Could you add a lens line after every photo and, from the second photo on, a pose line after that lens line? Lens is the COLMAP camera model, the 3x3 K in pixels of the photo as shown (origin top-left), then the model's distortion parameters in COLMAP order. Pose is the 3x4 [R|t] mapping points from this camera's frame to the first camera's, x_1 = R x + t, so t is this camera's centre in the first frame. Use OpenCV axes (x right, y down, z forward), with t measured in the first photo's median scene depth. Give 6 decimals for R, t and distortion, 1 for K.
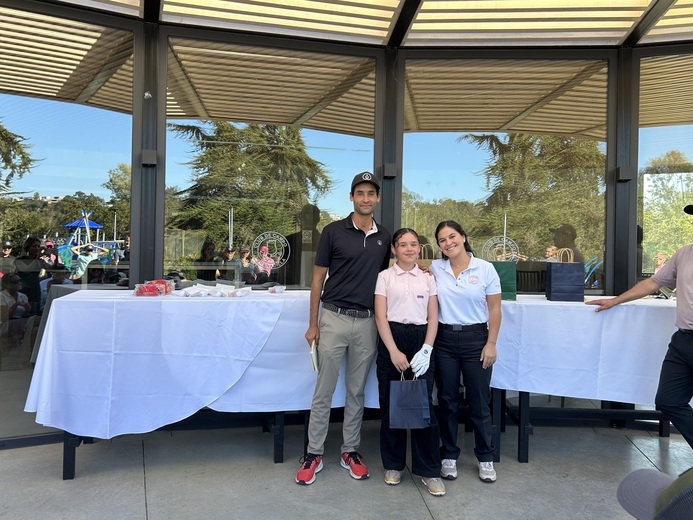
lens RADIAL K [[568.4, 0, 348.6], [0, 568.4, 254.0], [0, 0, 1]] dist [0.040697, -0.042682]
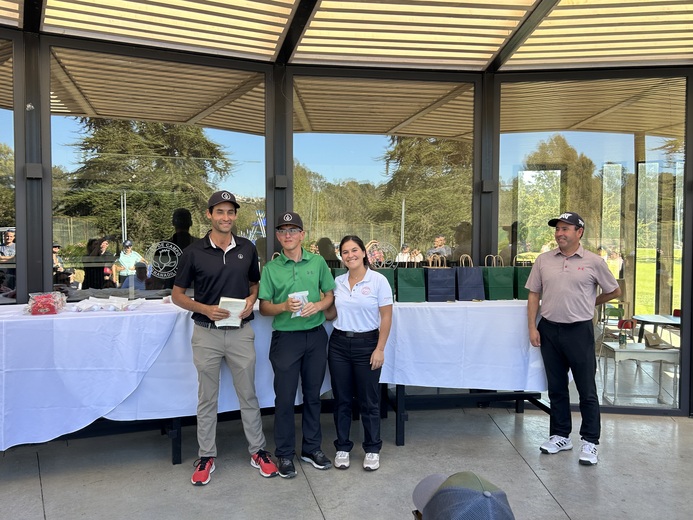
lens RADIAL K [[568.4, 0, 350.3], [0, 568.4, 258.7], [0, 0, 1]] dist [0.040697, -0.042682]
pose [[0.985275, -0.019995, 0.169806, 0.014399], [0.013448, 0.999124, 0.039618, -0.035123], [-0.170449, -0.036751, 0.984681, -0.057582]]
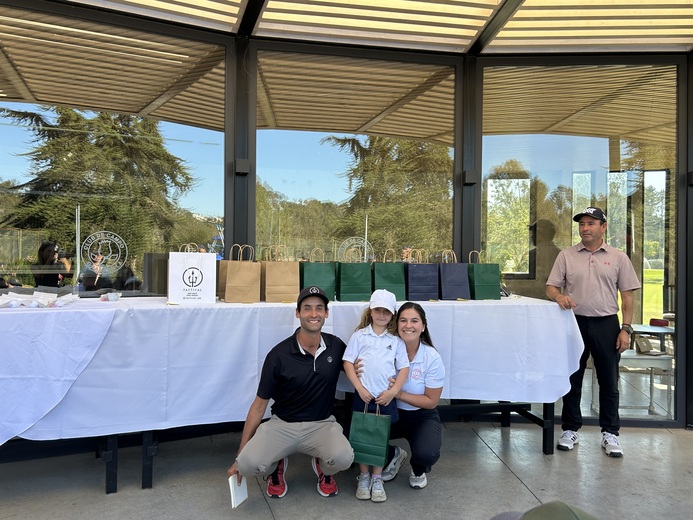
lens RADIAL K [[568.4, 0, 350.9], [0, 568.4, 256.9], [0, 0, 1]] dist [0.040697, -0.042682]
pose [[0.971454, -0.006361, 0.237143, 0.019118], [0.005240, 0.999972, 0.005358, -0.001560], [-0.237170, -0.003962, 0.971460, 0.033825]]
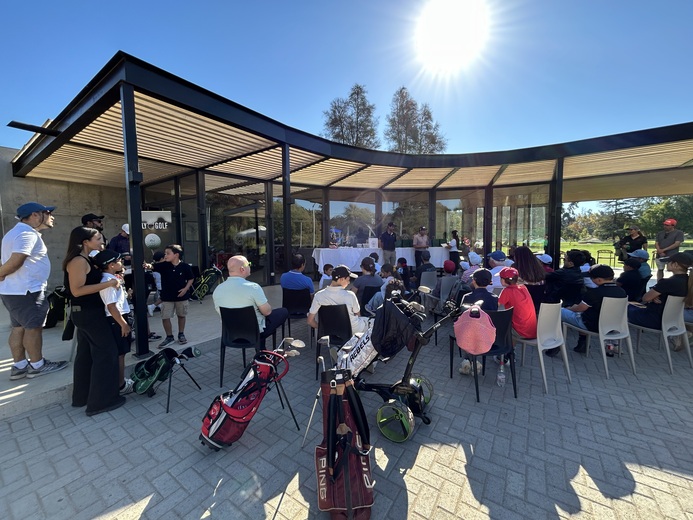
lens RADIAL K [[270.1, 0, 347.0], [0, 270.1, 259.4], [0, 0, 1]] dist [0.000527, 0.000010]
pose [[0.996860, -0.035907, 0.070570, -0.259882], [0.030775, 0.996893, 0.072513, 0.002086], [-0.072954, -0.070114, 0.994868, -0.815076]]
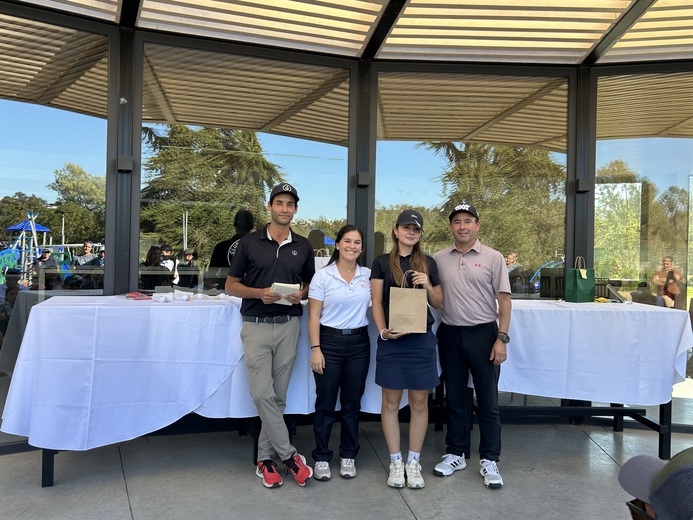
lens RADIAL K [[568.4, 0, 350.9], [0, 568.4, 261.0], [0, 0, 1]] dist [0.040697, -0.042682]
pose [[0.996806, 0.002160, 0.079837, -0.025824], [-0.002540, 0.999986, 0.004667, -0.002911], [-0.079826, -0.004855, 0.996797, -0.019669]]
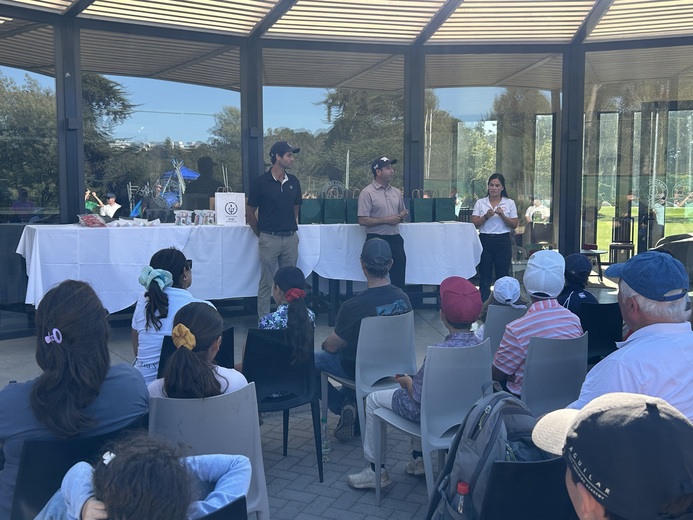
lens RADIAL K [[692.1, 0, 348.9], [0, 692.1, 252.2], [0, 0, 1]] dist [0.036124, 0.000000]
pose [[0.964756, -0.039825, 0.260115, -0.120935], [0.018828, 0.996395, 0.082721, 0.003646], [-0.262472, -0.074908, 0.962028, -0.533475]]
